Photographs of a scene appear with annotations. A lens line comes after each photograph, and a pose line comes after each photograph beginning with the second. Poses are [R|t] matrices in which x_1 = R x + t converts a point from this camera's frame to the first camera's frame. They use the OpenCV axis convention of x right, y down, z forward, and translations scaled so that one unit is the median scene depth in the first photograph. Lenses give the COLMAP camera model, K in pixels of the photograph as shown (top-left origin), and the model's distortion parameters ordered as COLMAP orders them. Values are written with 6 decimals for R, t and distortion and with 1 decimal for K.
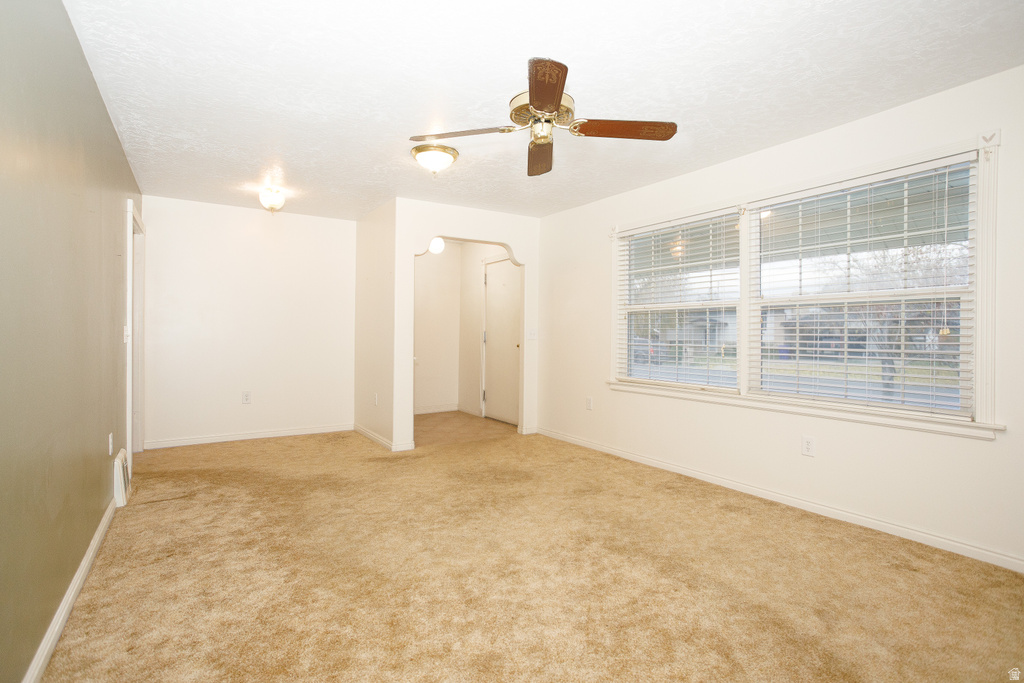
lens RADIAL K [[512.2, 0, 514.1], [0, 512.2, 334.2], [0, 0, 1]] dist [-0.002805, 0.000096]
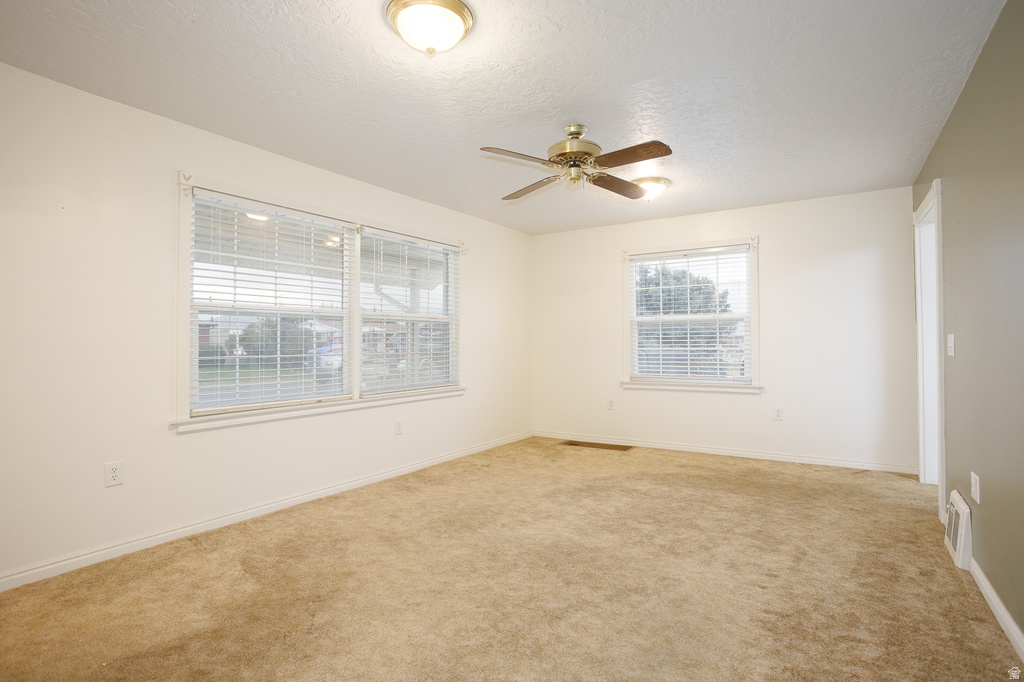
lens RADIAL K [[512.2, 0, 514.1], [0, 512.2, 333.7], [0, 0, 1]] dist [-0.002805, 0.000096]
pose [[-0.398567, 0.013577, 0.917039, -0.657230], [0.003157, 0.999905, -0.013431, -0.003235], [-0.917134, -0.002458, -0.398572, 1.076785]]
